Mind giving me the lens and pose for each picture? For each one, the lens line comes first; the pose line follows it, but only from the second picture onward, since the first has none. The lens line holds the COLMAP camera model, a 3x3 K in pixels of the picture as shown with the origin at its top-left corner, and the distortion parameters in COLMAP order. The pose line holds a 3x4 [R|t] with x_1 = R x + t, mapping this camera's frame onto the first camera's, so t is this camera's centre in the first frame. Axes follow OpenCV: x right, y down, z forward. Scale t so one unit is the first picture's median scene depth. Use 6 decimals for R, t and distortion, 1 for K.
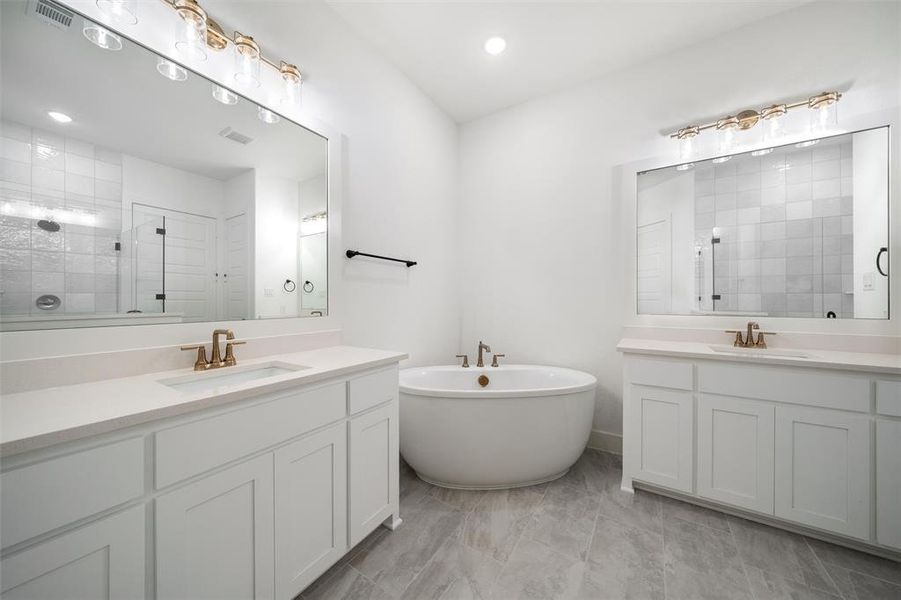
lens RADIAL K [[306.6, 0, 450.8], [0, 306.6, 303.4], [0, 0, 1]] dist [-0.001488, 0.000084]
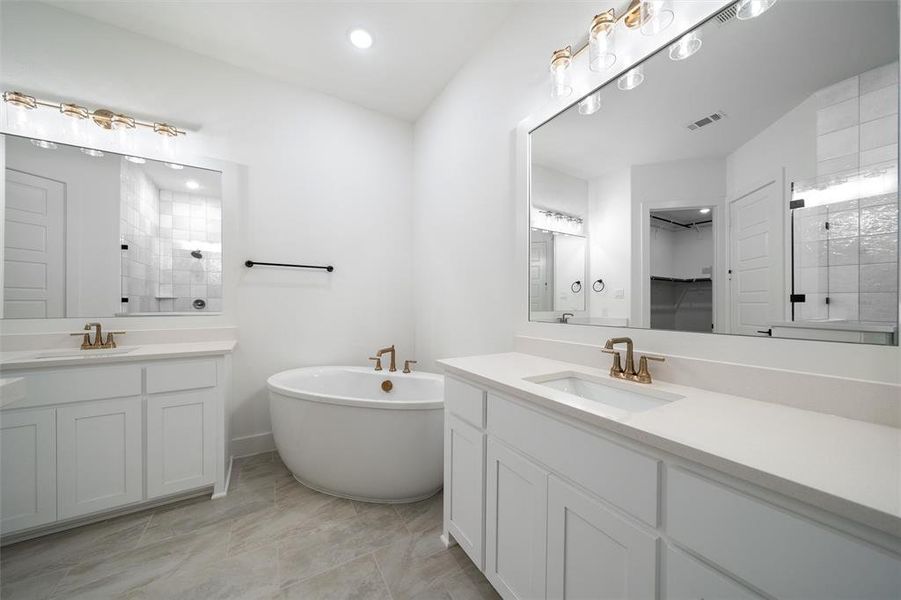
lens RADIAL K [[306.6, 0, 450.8], [0, 306.6, 303.4], [0, 0, 1]] dist [-0.001488, 0.000084]
pose [[0.897238, 0.003384, -0.441534, 0.959563], [-0.005110, 0.999983, -0.002720, -0.008907], [0.441517, 0.004696, 0.897240, 0.292292]]
